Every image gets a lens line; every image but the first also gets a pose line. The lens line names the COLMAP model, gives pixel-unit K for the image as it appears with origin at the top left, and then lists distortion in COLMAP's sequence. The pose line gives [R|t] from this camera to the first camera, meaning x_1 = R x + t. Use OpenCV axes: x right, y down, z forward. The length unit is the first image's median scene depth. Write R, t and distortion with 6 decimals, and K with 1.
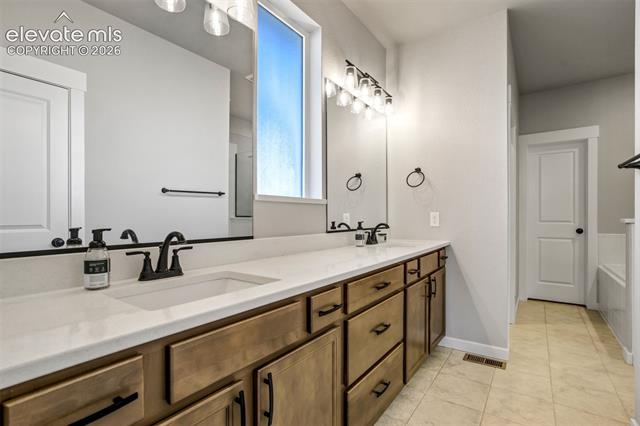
lens RADIAL K [[298.7, 0, 323.3], [0, 298.7, 212.5], [0, 0, 1]] dist [-0.021825, 0.010446]
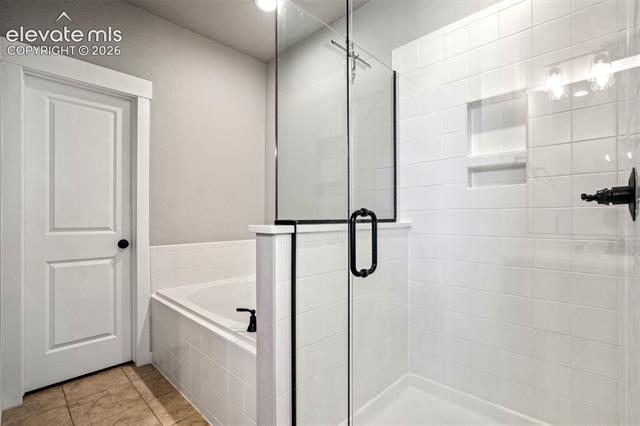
lens RADIAL K [[298.7, 0, 323.9], [0, 298.7, 218.6], [0, 0, 1]] dist [-0.021825, 0.010446]
pose [[0.139380, -0.005950, 0.990221, 0.320528], [-0.003533, 0.999973, 0.006506, 0.004322], [-0.990233, -0.004405, 0.139355, 0.510405]]
